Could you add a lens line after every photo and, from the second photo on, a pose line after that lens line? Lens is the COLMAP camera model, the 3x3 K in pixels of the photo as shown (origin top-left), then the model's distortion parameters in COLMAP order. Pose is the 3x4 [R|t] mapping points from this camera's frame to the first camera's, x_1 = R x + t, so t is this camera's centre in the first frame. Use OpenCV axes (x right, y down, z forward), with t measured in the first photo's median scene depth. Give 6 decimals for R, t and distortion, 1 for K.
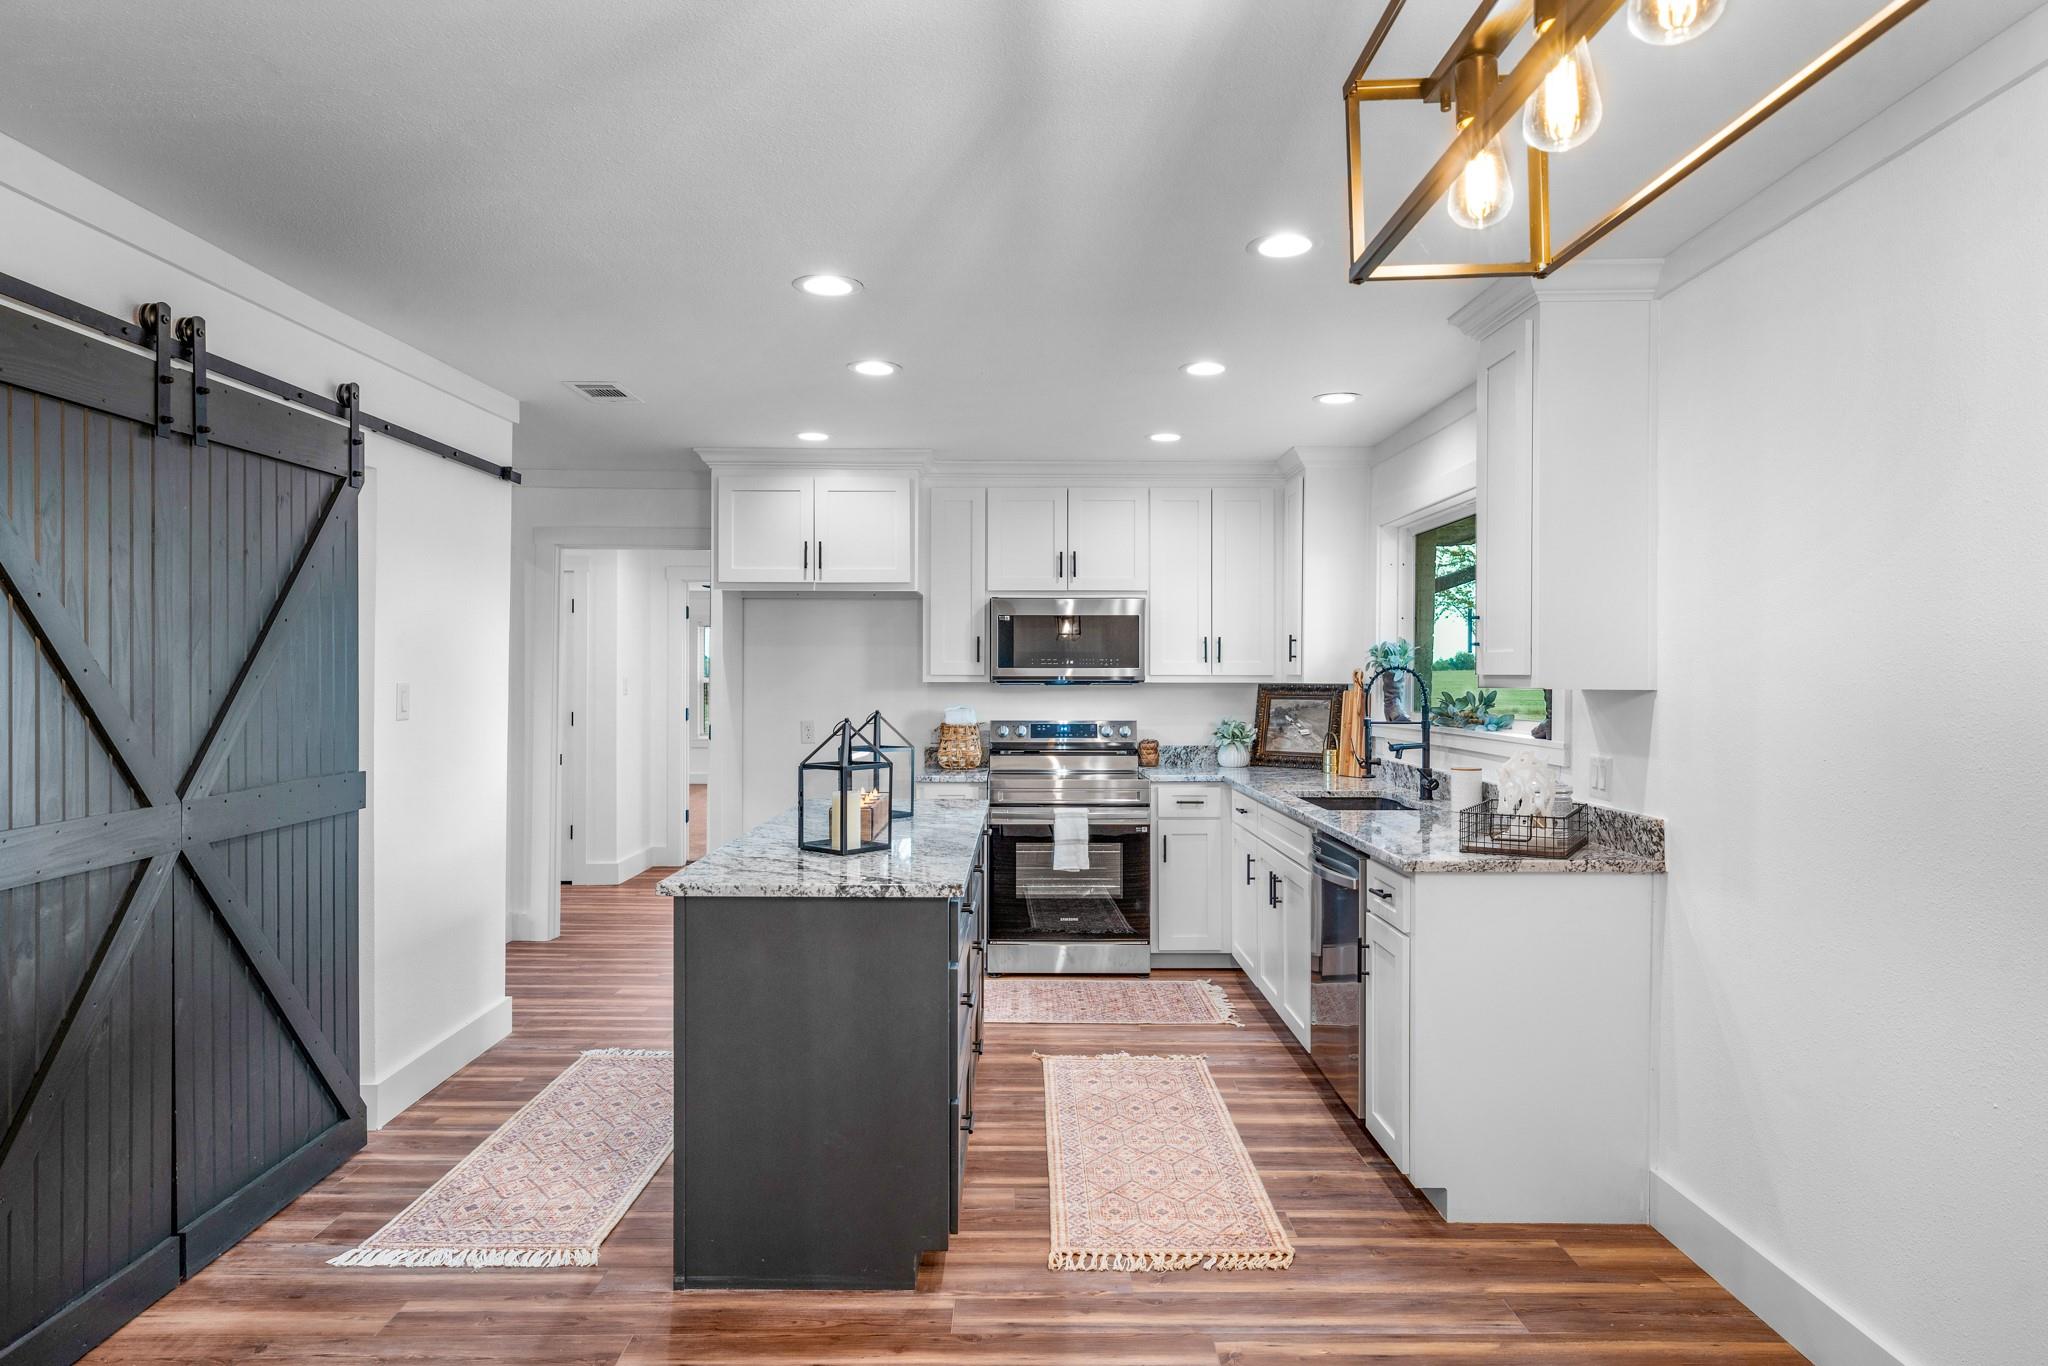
lens RADIAL K [[1239.8, 0, 1024.0], [0, 1239.8, 683.0], [0, 0, 1]] dist [0.010519, 0.001227]
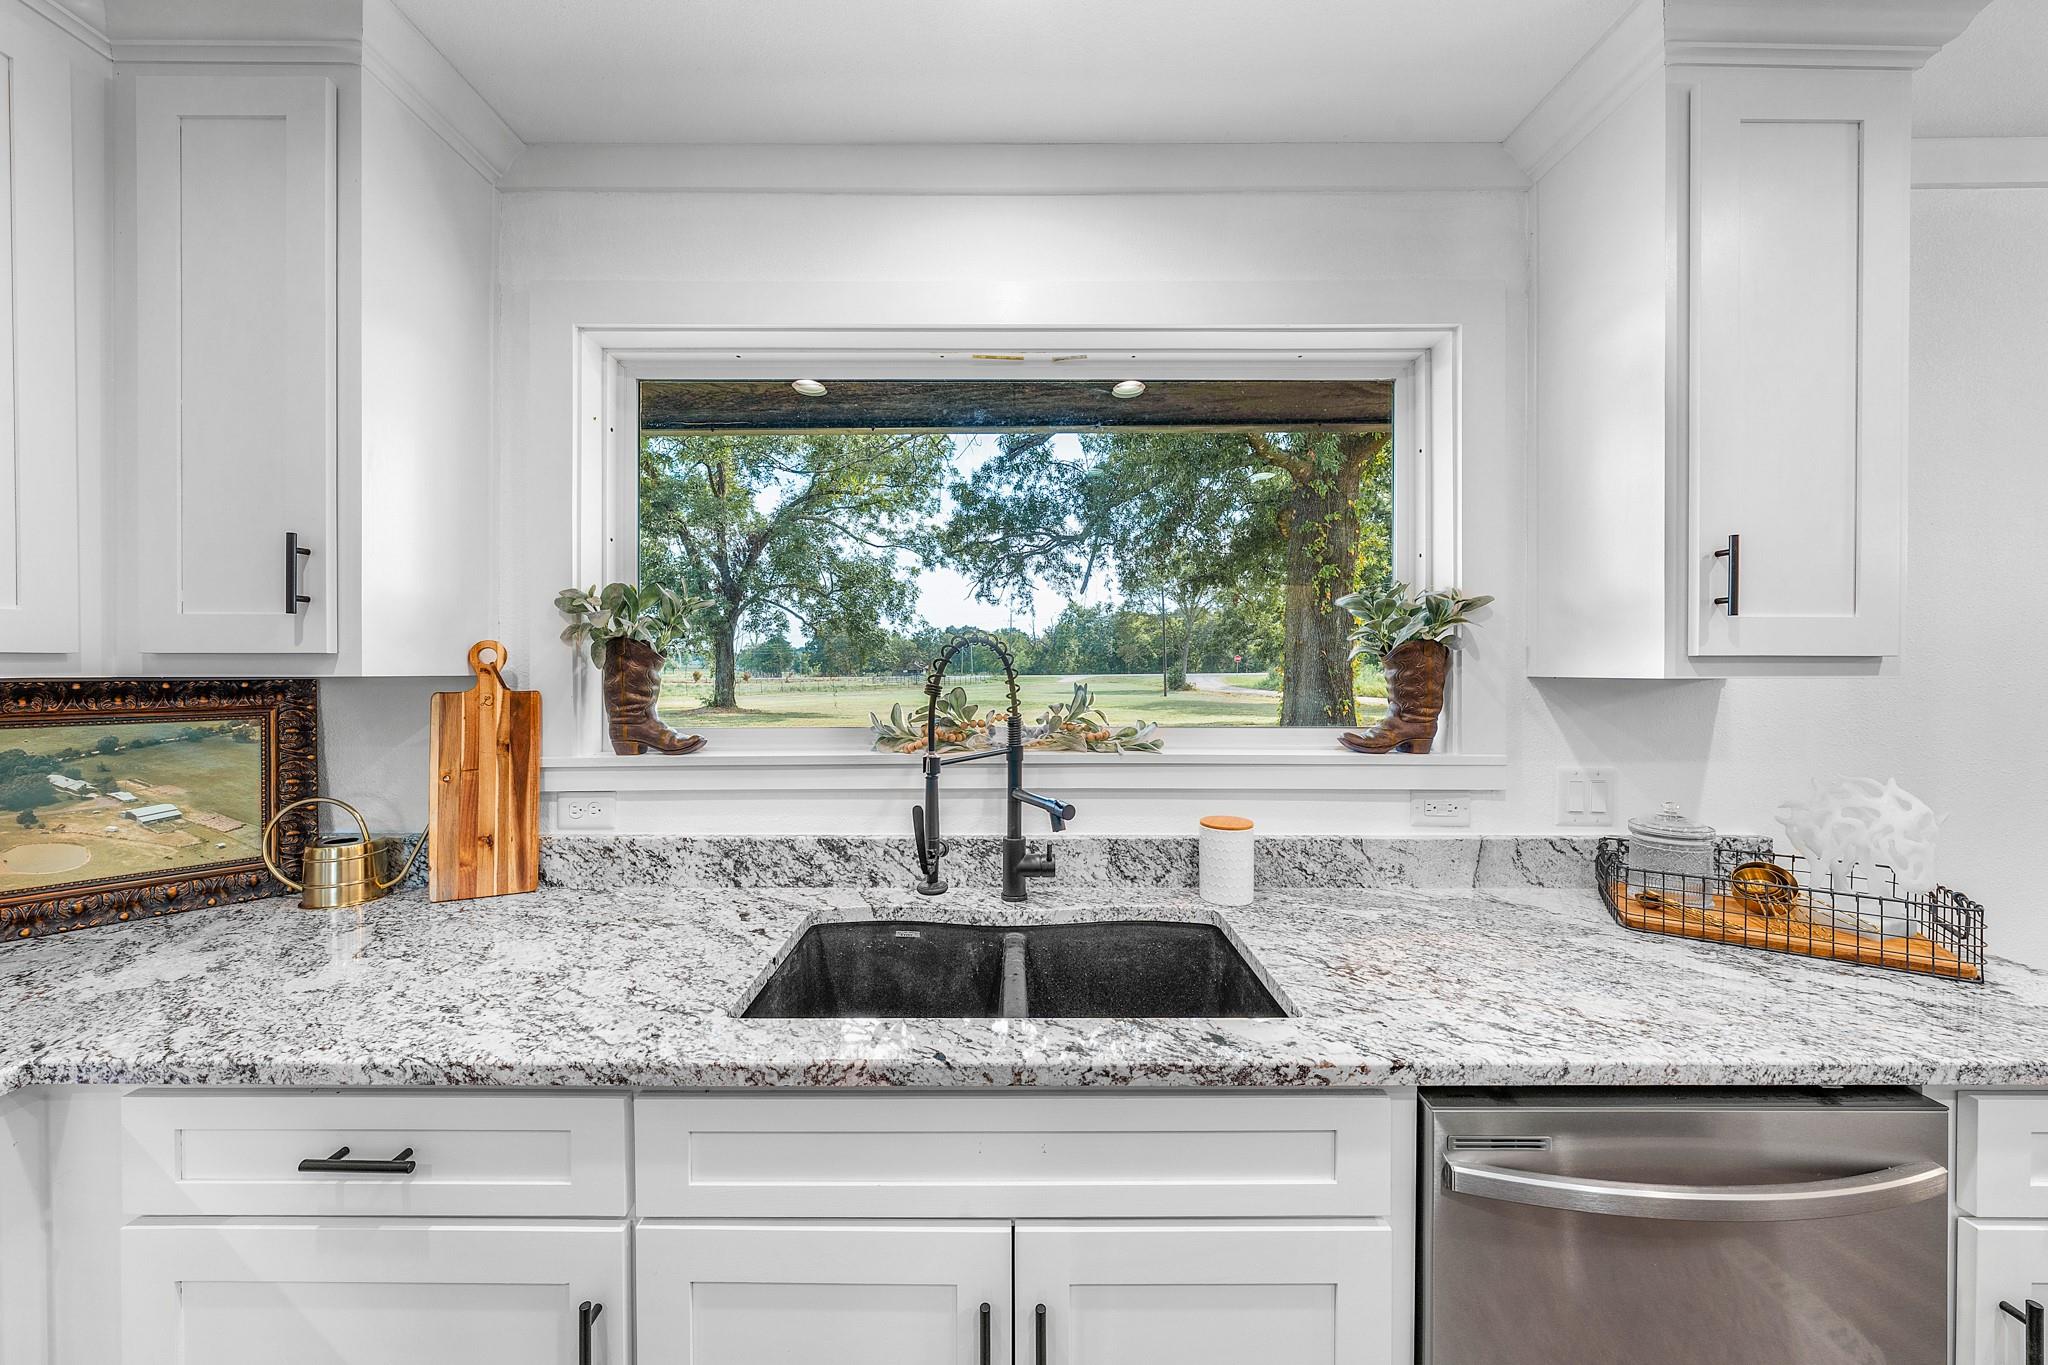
lens RADIAL K [[713.1, 0, 1018.7], [0, 713.1, 671.1], [0, 0, 1]] dist [-0.001368, -0.000138]
pose [[0.003628, -0.012626, 0.999914, 0.030680], [0.004297, 0.999911, 0.012610, -0.004179], [-0.999984, 0.004251, 0.003682, 1.068891]]
